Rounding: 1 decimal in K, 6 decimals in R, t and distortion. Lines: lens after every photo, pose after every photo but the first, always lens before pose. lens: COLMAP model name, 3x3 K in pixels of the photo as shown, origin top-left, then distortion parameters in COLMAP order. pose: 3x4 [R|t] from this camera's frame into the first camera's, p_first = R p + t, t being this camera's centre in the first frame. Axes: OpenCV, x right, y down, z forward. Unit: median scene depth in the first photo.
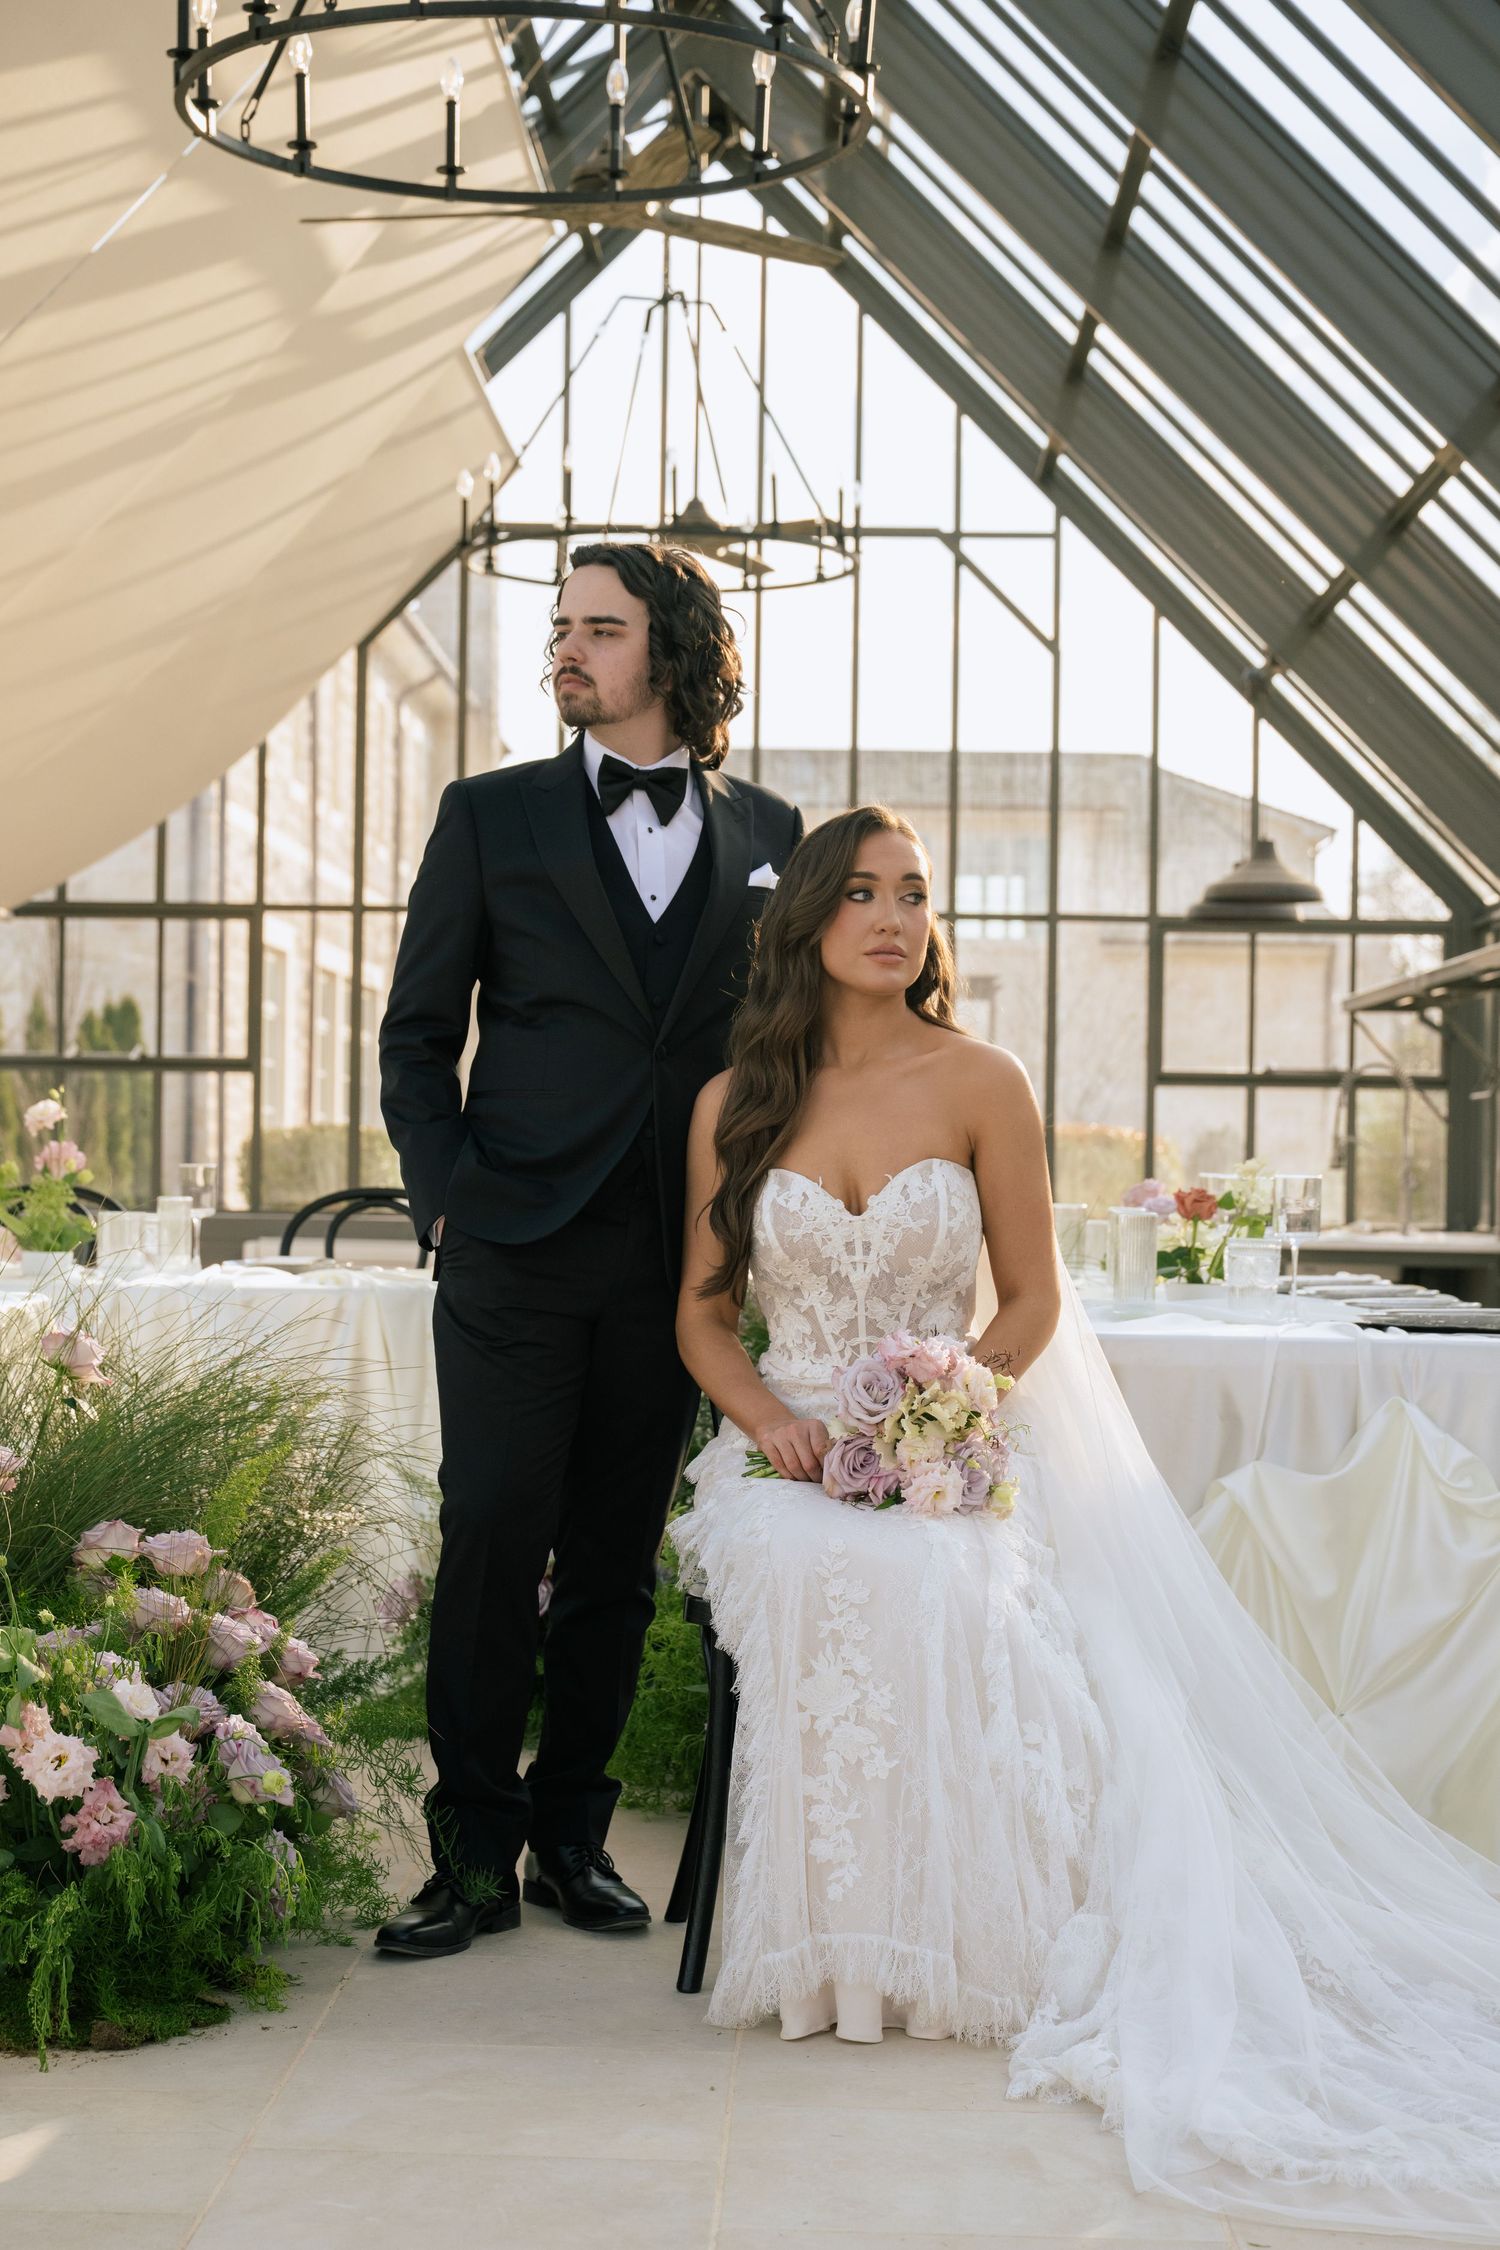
lens RADIAL K [[3850.4, 0, 750.0], [0, 3850.4, 1125.0], [0, 0, 1]] dist [0.012227, 0.255713]
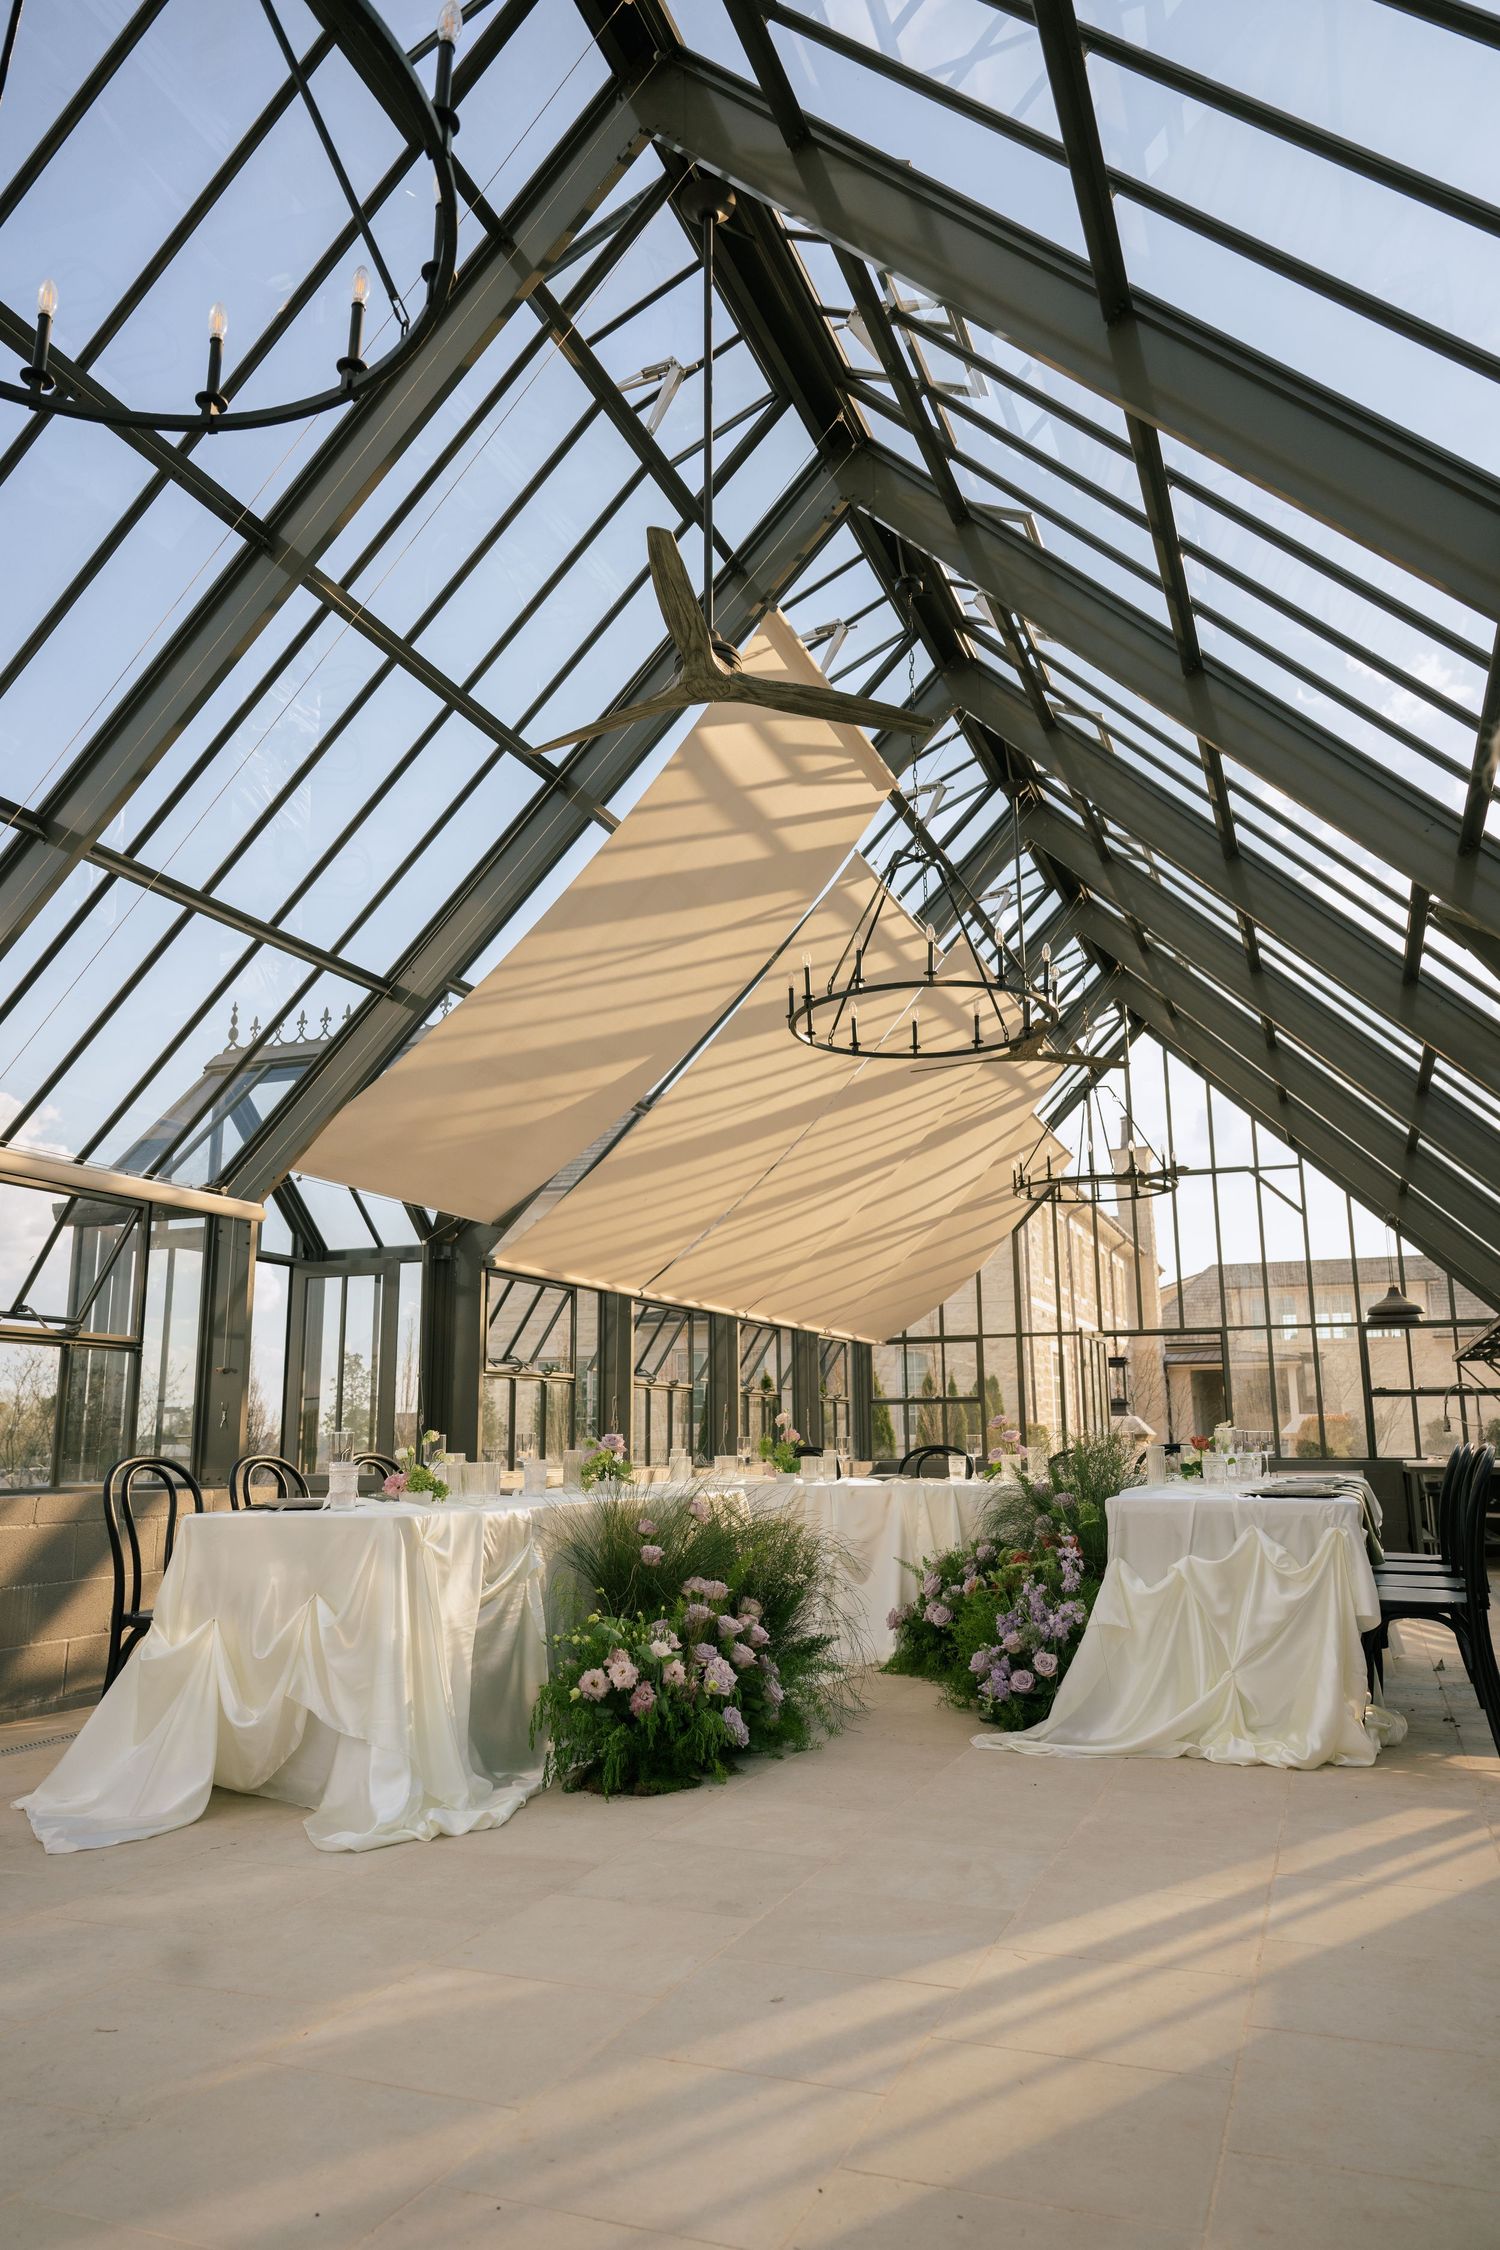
lens RADIAL K [[1505.8, 0, 752.2], [0, 1505.8, 1094.5], [0, 0, 1]] dist [-0.001358, 0.000653]
pose [[0.941823, -0.096577, -0.321934, 0.143097], [0.024244, 0.974855, -0.221519, 0.008749], [0.335232, 0.200827, 0.920482, 0.022824]]
